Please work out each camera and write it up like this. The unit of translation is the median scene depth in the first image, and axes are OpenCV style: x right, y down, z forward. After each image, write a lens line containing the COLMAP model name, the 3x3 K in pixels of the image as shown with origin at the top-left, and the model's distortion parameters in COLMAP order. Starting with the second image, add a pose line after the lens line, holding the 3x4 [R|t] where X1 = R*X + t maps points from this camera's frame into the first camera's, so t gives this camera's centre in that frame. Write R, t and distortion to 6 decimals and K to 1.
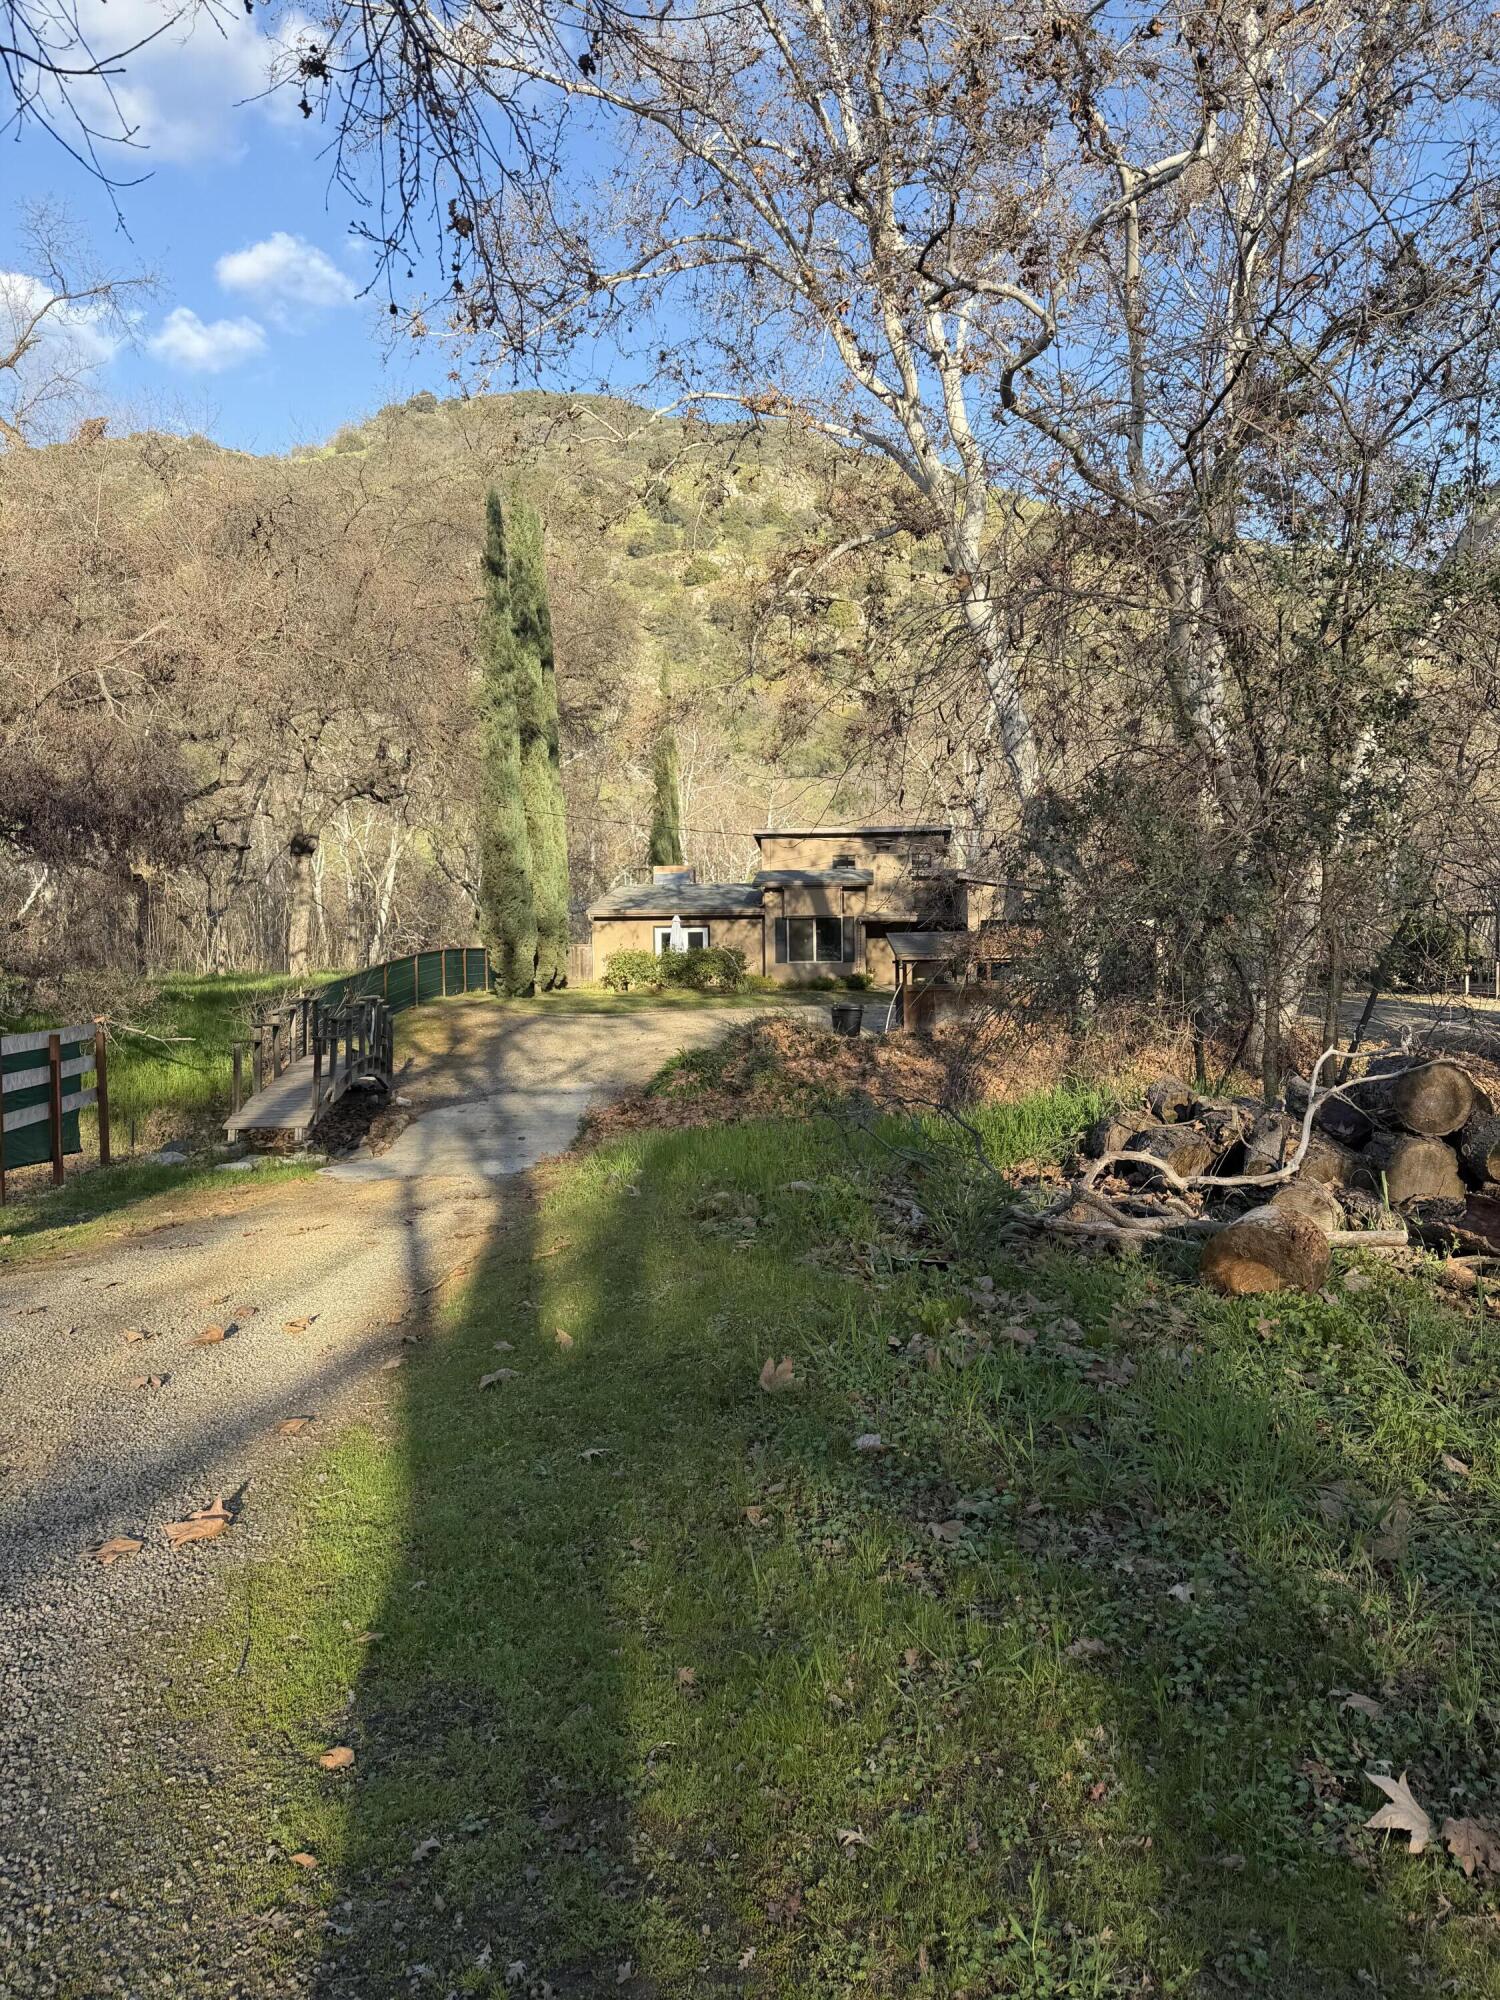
lens RADIAL K [[1372.4, 0, 740.7], [0, 1372.4, 1011.6], [0, 0, 1]] dist [0.023883, -0.005564]
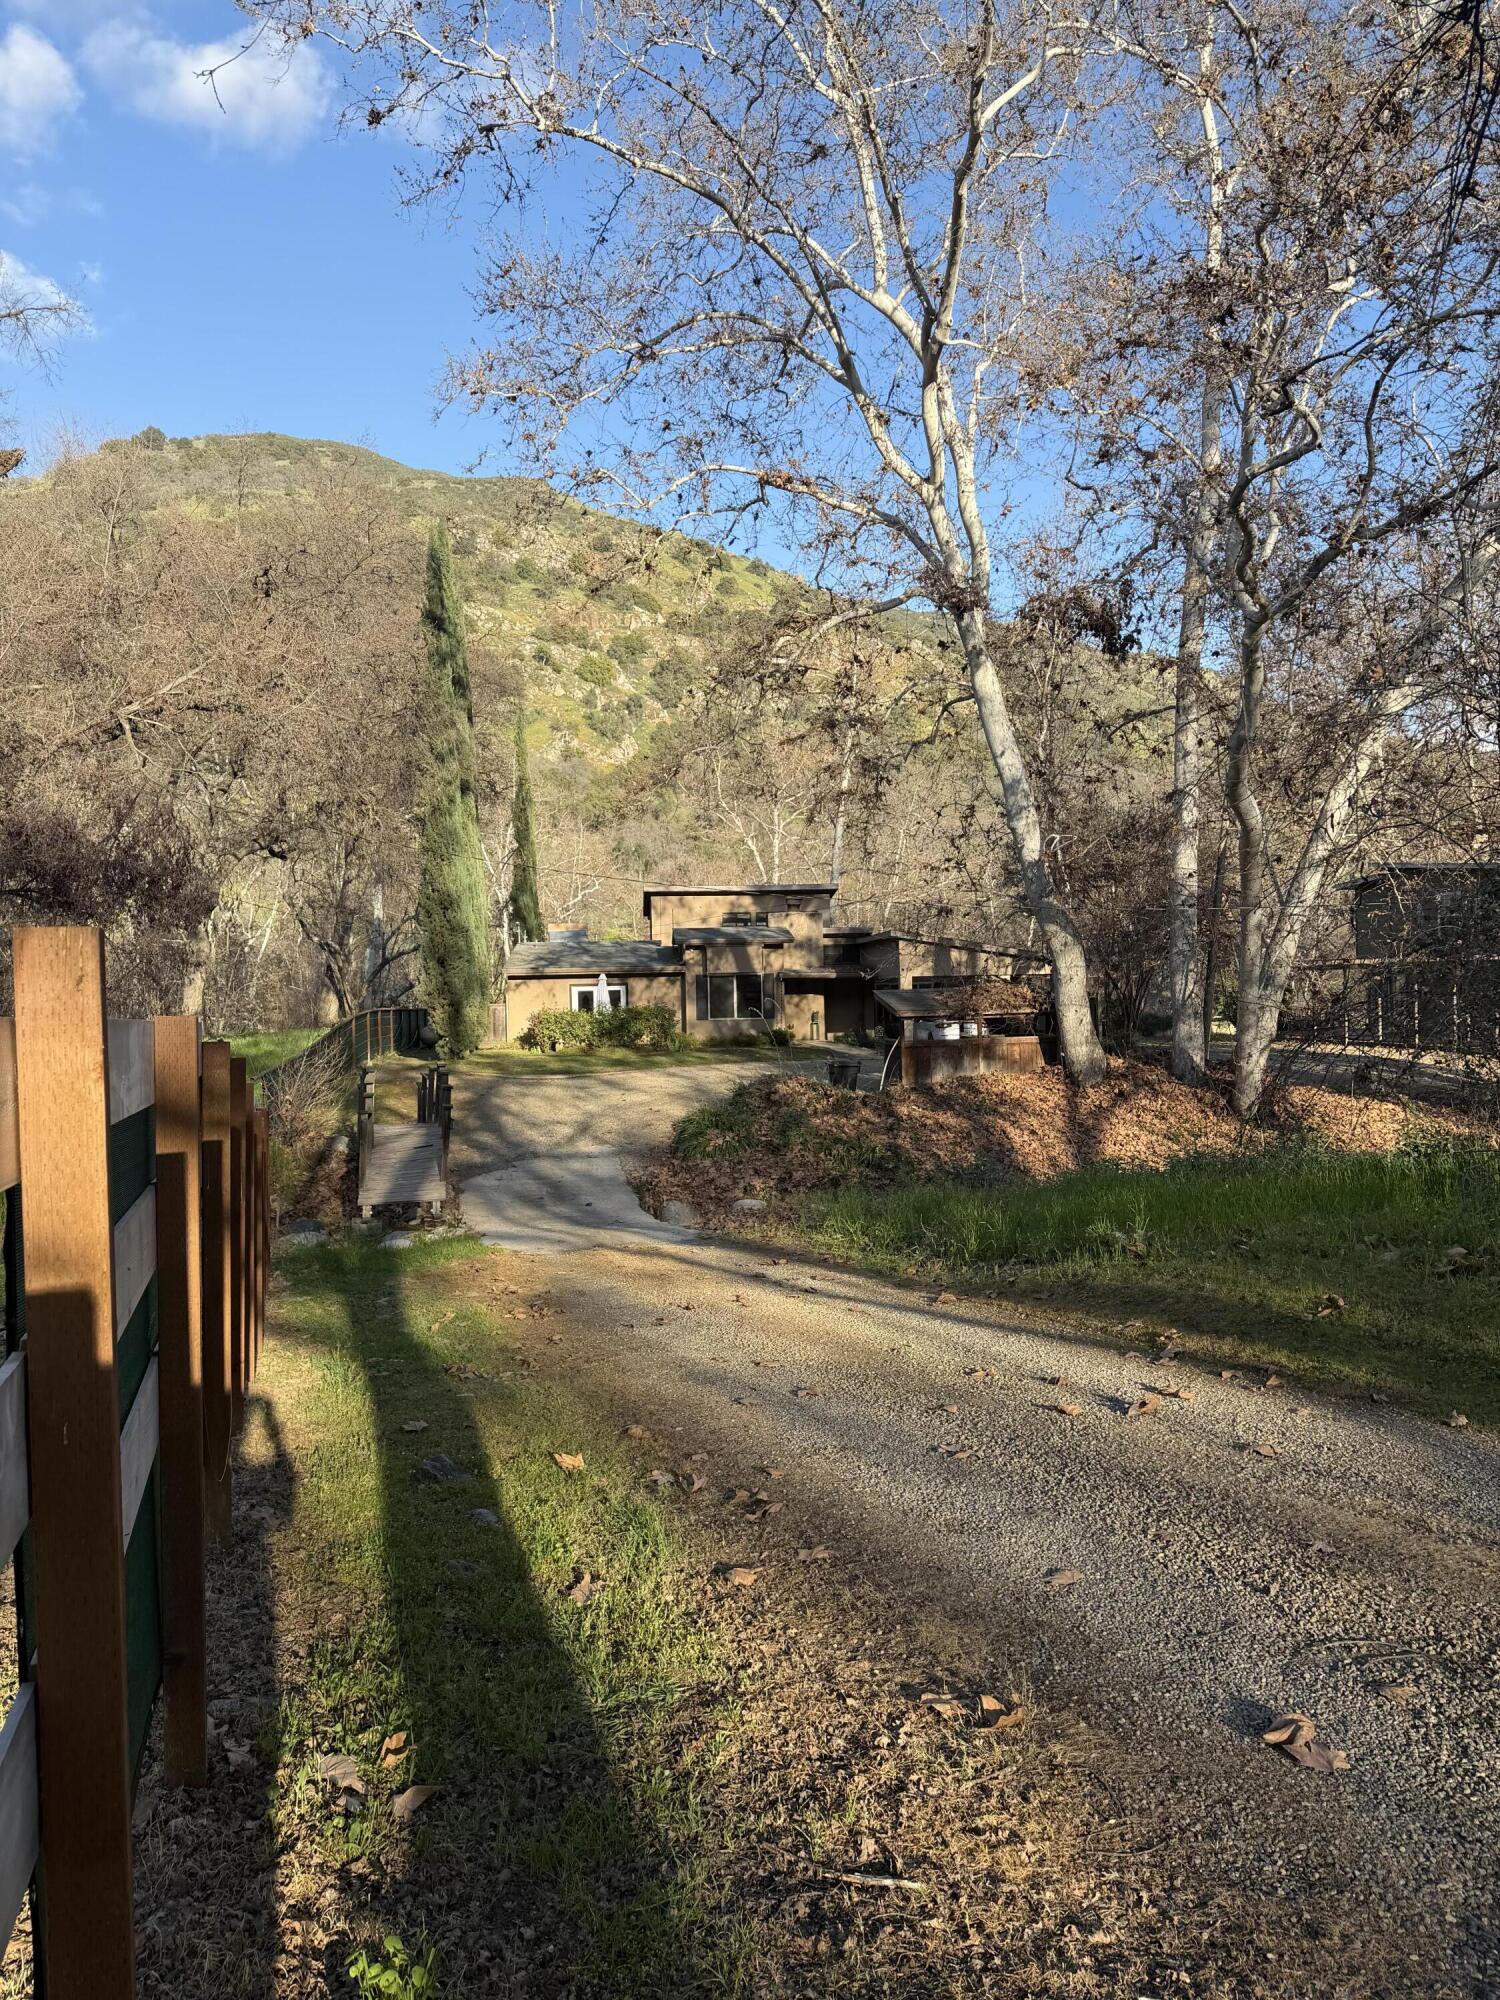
lens RADIAL K [[1372.4, 0, 726.4], [0, 1372.4, 1013.9], [0, 0, 1]] dist [0.023883, -0.005564]
pose [[0.984493, -0.011675, 0.175034, -0.137660], [0.018184, 0.999200, -0.035627, -0.003870], [-0.174477, 0.038257, 0.983918, 0.007148]]
